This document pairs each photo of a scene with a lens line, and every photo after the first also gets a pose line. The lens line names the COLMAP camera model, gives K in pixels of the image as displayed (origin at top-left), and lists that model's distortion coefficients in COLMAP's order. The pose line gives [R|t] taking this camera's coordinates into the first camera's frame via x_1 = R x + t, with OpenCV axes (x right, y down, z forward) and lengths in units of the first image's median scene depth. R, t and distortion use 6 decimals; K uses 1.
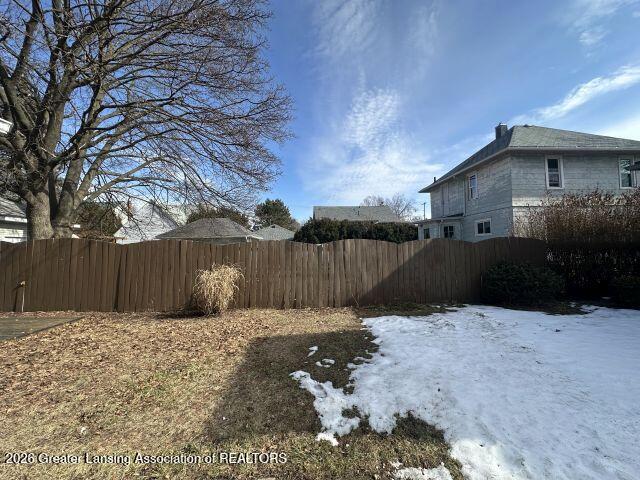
lens RADIAL K [[255.1, 0, 320.0], [0, 255.1, 240.0], [0, 0, 1]] dist [-0.001583, -0.000165]
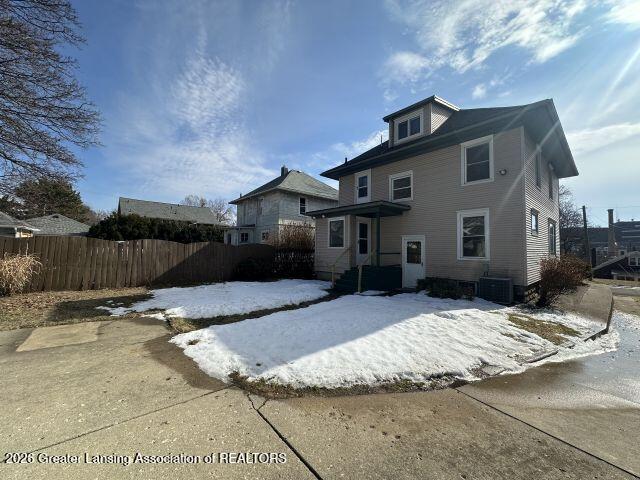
lens RADIAL K [[255.1, 0, 320.0], [0, 255.1, 240.0], [0, 0, 1]] dist [-0.001583, -0.000165]
pose [[0.795595, 0.057826, 0.603063, 0.012349], [-0.055460, 0.998206, -0.022549, -0.010969], [-0.603285, -0.015506, 0.797375, -0.363509]]
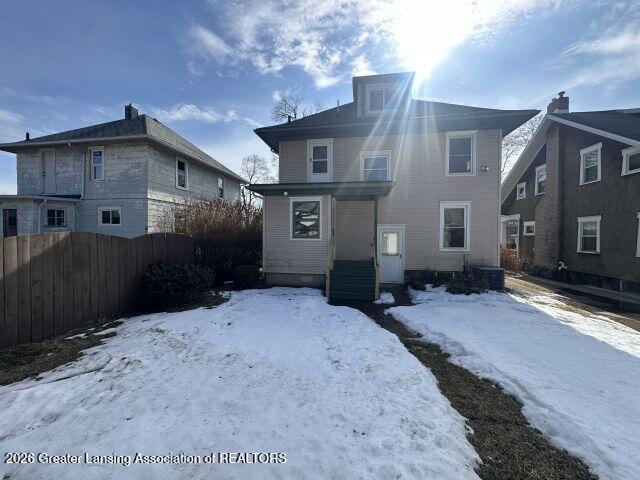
lens RADIAL K [[255.1, 0, 320.0], [0, 255.1, 240.0], [0, 0, 1]] dist [-0.001583, -0.000165]
pose [[0.239026, 0.007796, 0.970982, -0.015938], [-0.049318, 0.998775, 0.004121, -0.009864], [-0.969760, -0.048872, 0.239118, 0.119616]]
